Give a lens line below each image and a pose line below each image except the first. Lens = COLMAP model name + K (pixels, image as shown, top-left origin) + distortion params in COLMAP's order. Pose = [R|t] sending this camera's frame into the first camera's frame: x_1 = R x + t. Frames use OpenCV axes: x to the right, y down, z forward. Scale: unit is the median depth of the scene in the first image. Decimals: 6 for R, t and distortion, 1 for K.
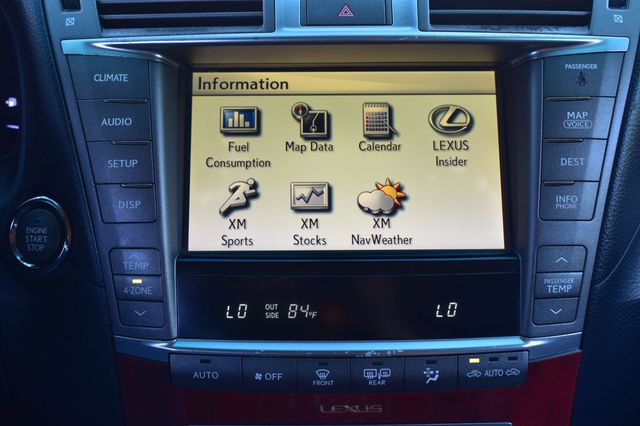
lens RADIAL K [[903.9, 0, 320.0], [0, 903.9, 213.0], [0, 0, 1]] dist [-0.039006, -0.047423]
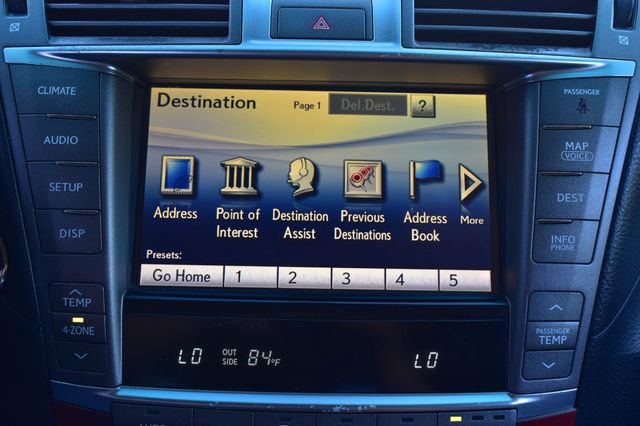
lens RADIAL K [[903.9, 0, 320.0], [0, 903.9, 213.0], [0, 0, 1]] dist [-0.039006, -0.047423]
pose [[0.999625, 0.025273, 0.010561, 0.022648], [-0.025010, 0.999391, -0.024348, -0.013656], [-0.011170, 0.024075, 0.999648, 0.108335]]
